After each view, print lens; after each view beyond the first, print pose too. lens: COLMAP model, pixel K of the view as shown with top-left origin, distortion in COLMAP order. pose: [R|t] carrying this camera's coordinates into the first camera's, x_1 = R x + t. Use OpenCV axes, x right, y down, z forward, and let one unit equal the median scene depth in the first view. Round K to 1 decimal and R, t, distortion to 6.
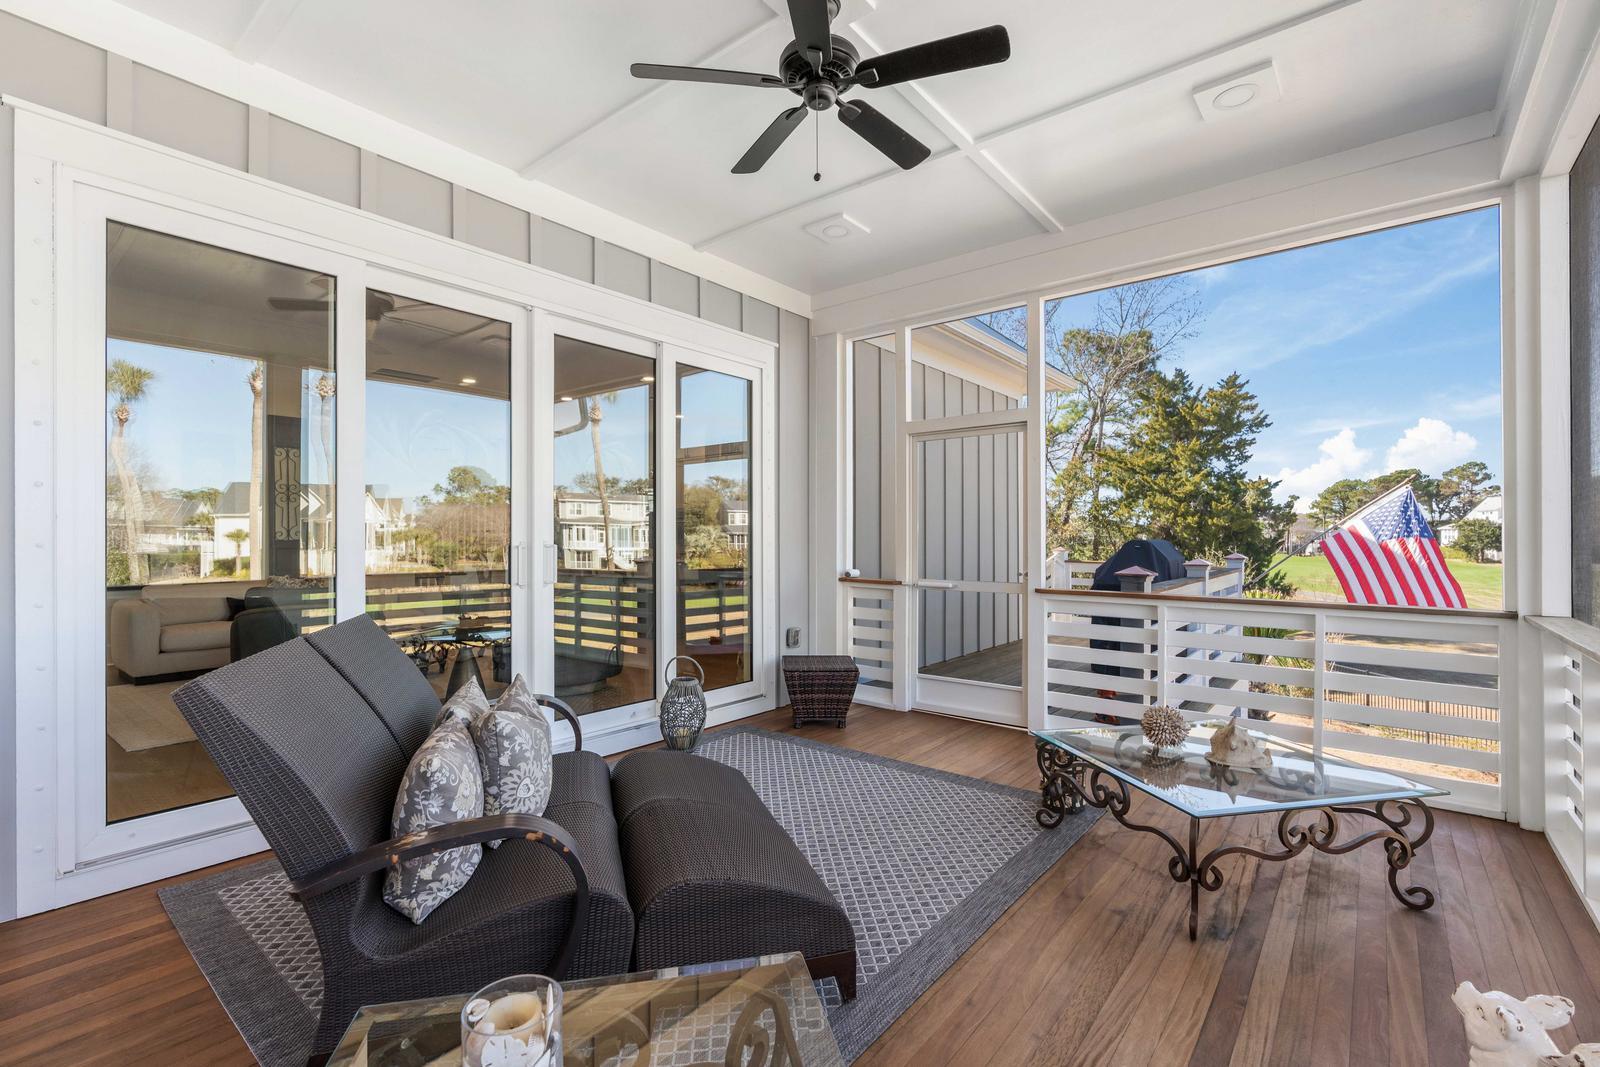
lens RADIAL K [[727.0, 0, 816.8], [0, 727.0, 537.9], [0, 0, 1]] dist [0.000409, 0.000738]
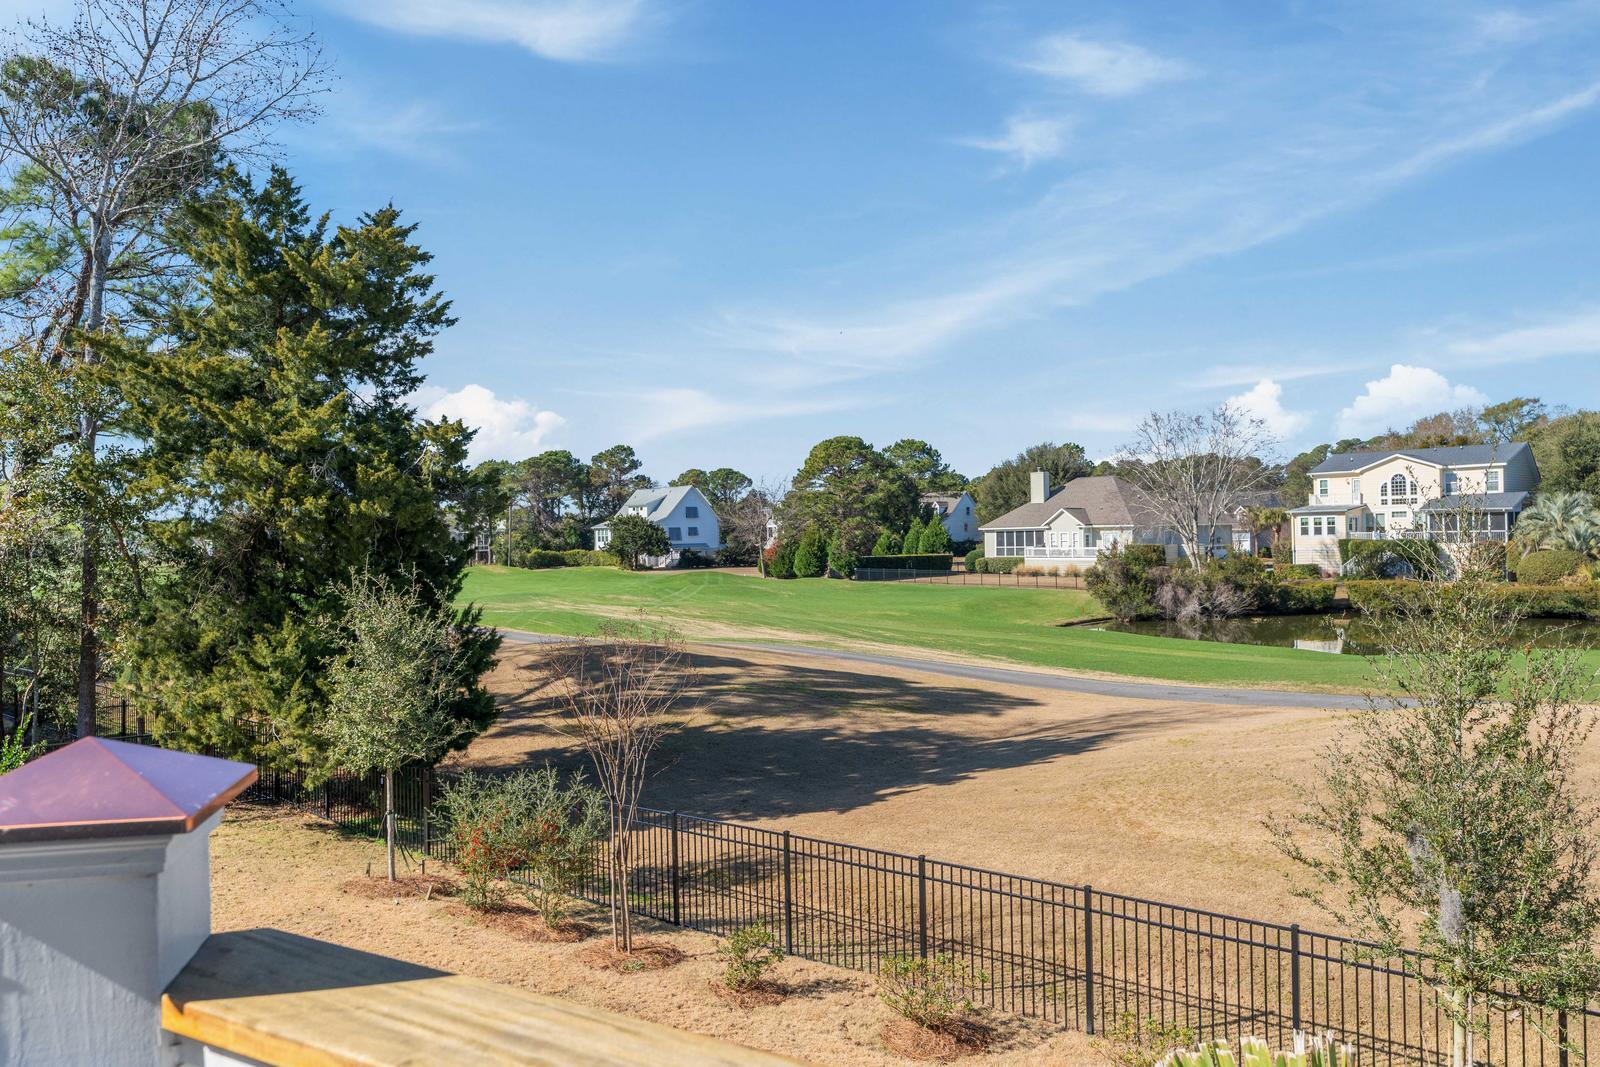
lens RADIAL K [[1168.6, 0, 800.0], [0, 1168.6, 533.5], [0, 0, 1]] dist [0.000514, -0.006569]
pose [[0.627407, -0.006078, 0.778668, 0.135176], [0.013320, 0.999907, -0.002928, -0.000635], [-0.778577, 0.012209, 0.627430, 0.297114]]
